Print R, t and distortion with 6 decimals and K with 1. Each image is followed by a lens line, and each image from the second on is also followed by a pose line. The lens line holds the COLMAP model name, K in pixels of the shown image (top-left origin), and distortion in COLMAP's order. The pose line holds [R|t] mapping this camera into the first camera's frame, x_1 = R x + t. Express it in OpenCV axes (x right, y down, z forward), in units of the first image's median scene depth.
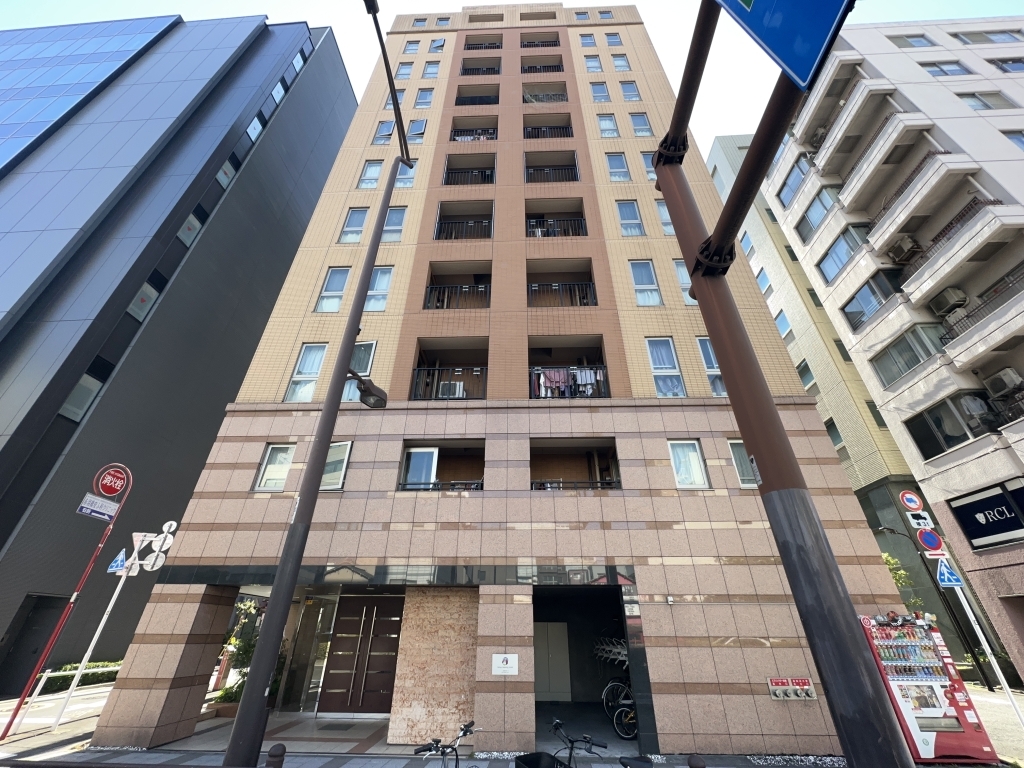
lens RADIAL K [[405.6, 0, 517.3], [0, 405.6, 383.5], [0, 0, 1]] dist [-0.001200, 0.000088]
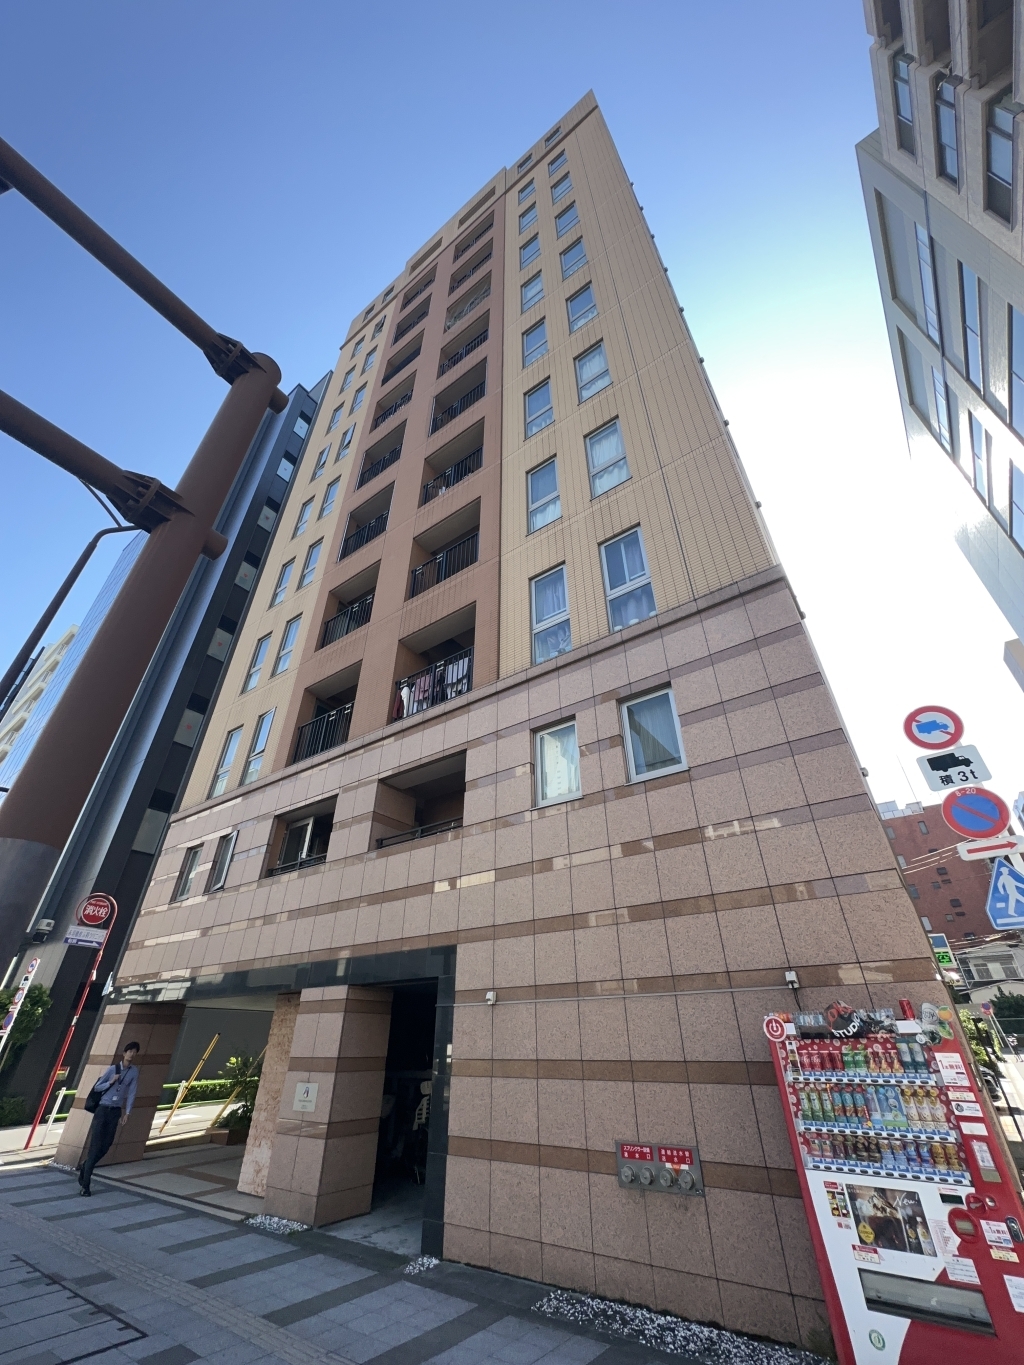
lens RADIAL K [[540.7, 0, 519.0], [0, 540.7, 682.3], [0, 0, 1]] dist [-0.001200, 0.000088]
pose [[0.831663, -0.316134, -0.456503, 1.024840], [0.302614, 0.947341, -0.104739, 0.201741], [0.465576, -0.051036, 0.883535, 0.358604]]
